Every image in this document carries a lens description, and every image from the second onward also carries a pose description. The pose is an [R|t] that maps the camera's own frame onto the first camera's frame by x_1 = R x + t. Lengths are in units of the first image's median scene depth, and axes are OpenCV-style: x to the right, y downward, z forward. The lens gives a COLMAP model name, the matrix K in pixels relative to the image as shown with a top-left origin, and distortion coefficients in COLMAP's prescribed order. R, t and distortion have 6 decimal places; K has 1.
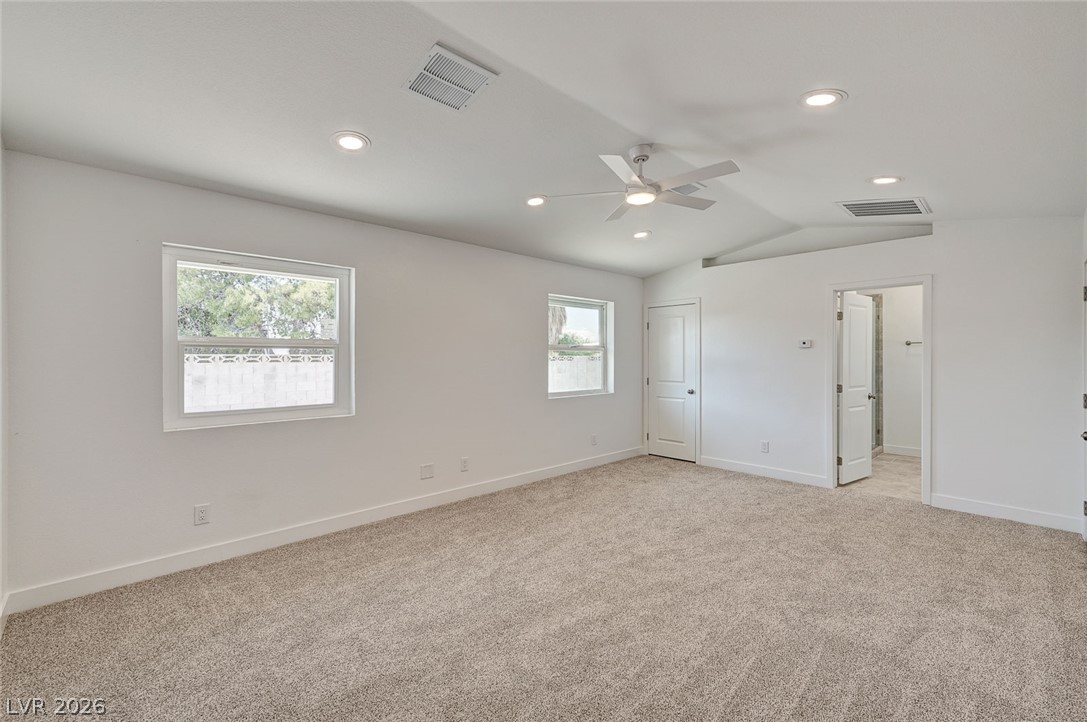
lens RADIAL K [[462.6, 0, 543.5], [0, 462.6, 361.0], [0, 0, 1]] dist [-0.000286, -0.000048]
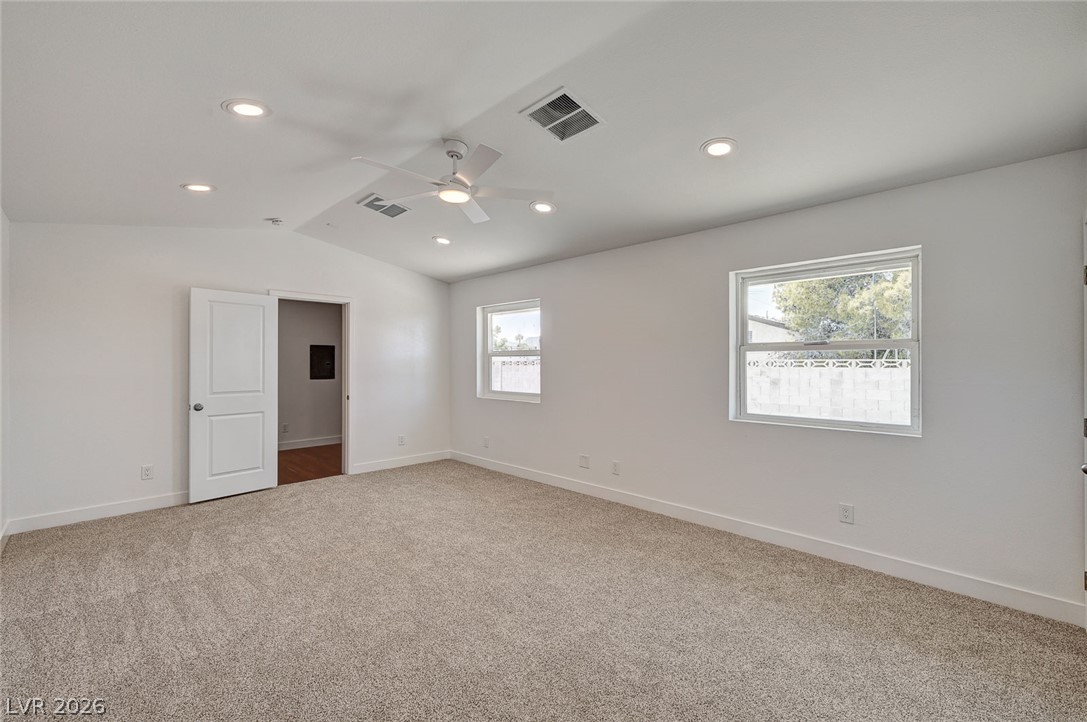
lens RADIAL K [[462.6, 0, 543.5], [0, 462.6, 361.0], [0, 0, 1]] dist [-0.000286, -0.000048]
pose [[0.014348, -0.001676, -0.999896, 0.377717], [-0.009748, 0.999951, -0.001816, -0.002905], [0.999850, 0.009773, 0.014331, 0.372555]]
